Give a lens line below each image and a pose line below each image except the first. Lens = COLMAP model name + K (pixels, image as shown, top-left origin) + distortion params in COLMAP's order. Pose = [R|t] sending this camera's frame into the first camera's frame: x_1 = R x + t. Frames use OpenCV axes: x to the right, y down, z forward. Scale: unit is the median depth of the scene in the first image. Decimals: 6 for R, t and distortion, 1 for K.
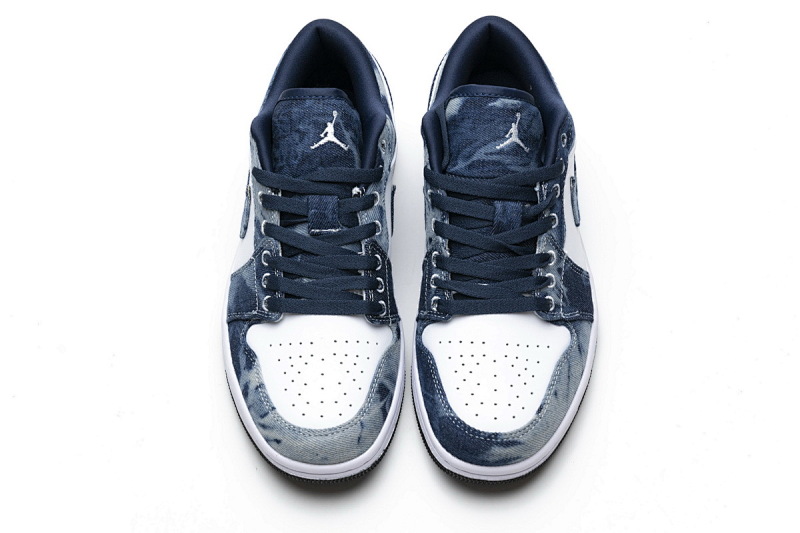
lens RADIAL K [[1593.7, 0, 424.2], [0, 1593.7, 268.8], [0, 0, 1]] dist [-0.045036, 0.368960]
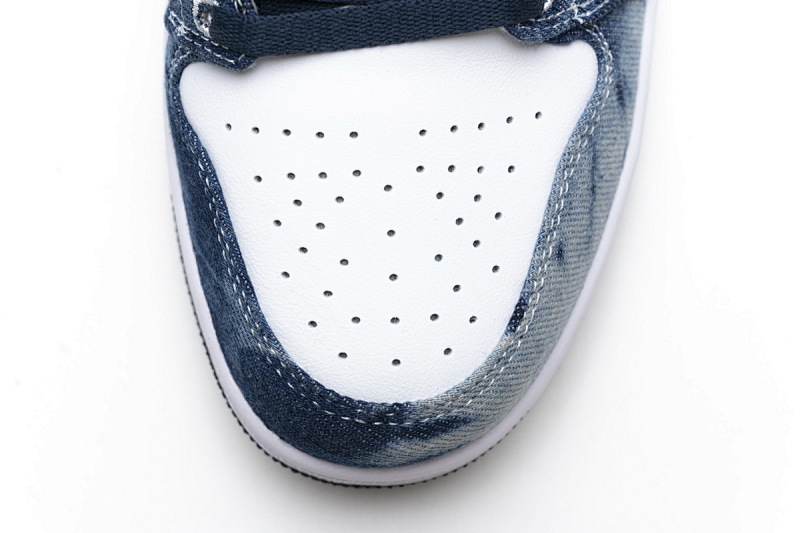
lens RADIAL K [[1593.7, 0, 424.2], [0, 1593.7, 268.8], [0, 0, 1]] dist [-0.045036, 0.368960]
pose [[0.996658, -0.054502, 0.060851, 0.029666], [0.018204, 0.874345, 0.484963, -0.092769], [-0.079637, -0.482235, 0.872415, 0.680501]]
